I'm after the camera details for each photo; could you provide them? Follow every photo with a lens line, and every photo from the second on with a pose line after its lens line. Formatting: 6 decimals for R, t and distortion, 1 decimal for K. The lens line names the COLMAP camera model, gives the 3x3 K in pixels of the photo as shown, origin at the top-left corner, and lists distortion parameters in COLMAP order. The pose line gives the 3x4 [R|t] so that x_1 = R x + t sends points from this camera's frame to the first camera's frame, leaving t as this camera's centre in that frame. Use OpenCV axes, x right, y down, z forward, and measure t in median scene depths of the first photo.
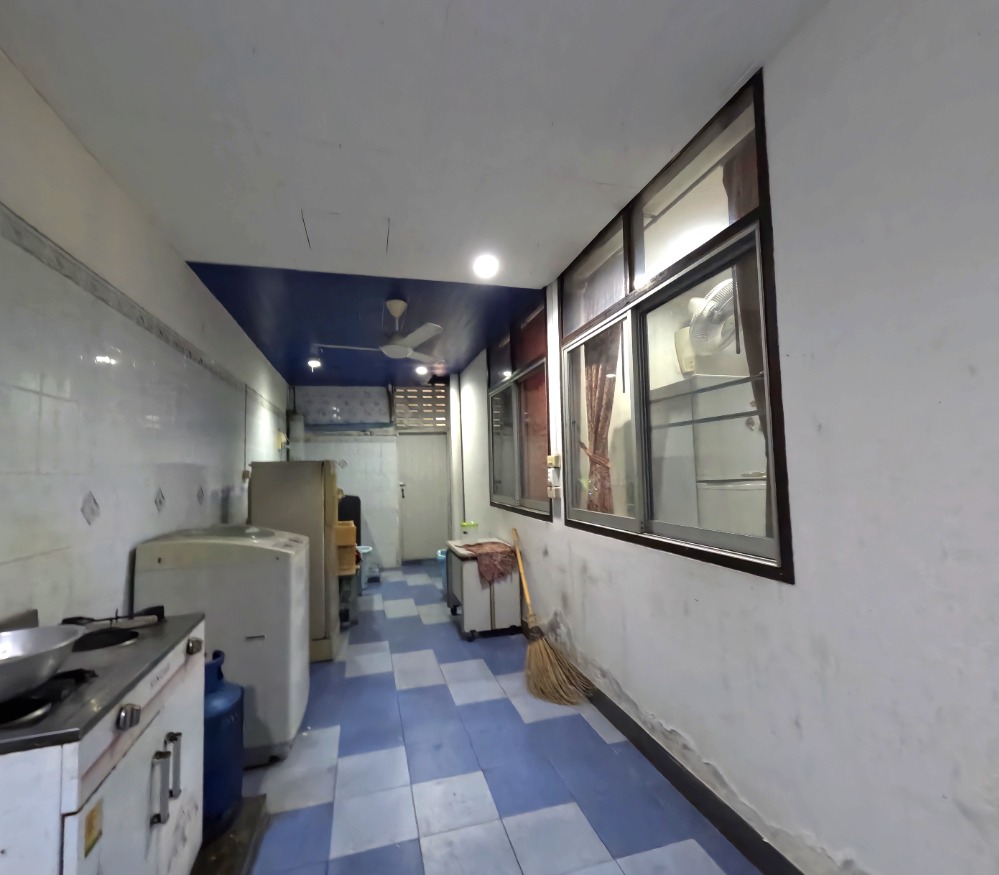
lens RADIAL K [[478.6, 0, 497.9], [0, 478.6, 439.6], [0, 0, 1]] dist [-0.000571, 0.001965]
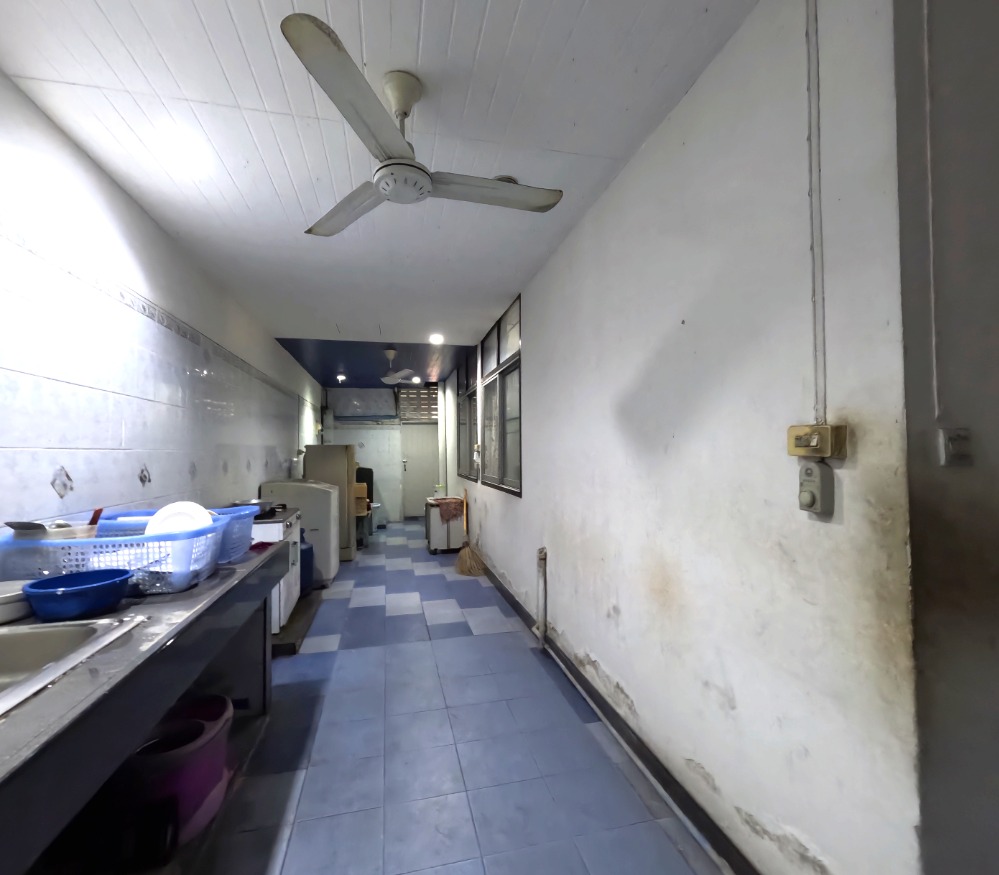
lens RADIAL K [[478.6, 0, 502.6], [0, 478.6, 438.0], [0, 0, 1]] dist [-0.000571, 0.001965]
pose [[0.999219, 0.015500, -0.036334, 0.211179], [-0.014132, 0.999192, 0.037628, -0.044486], [0.036888, -0.037085, 0.998631, -0.572680]]
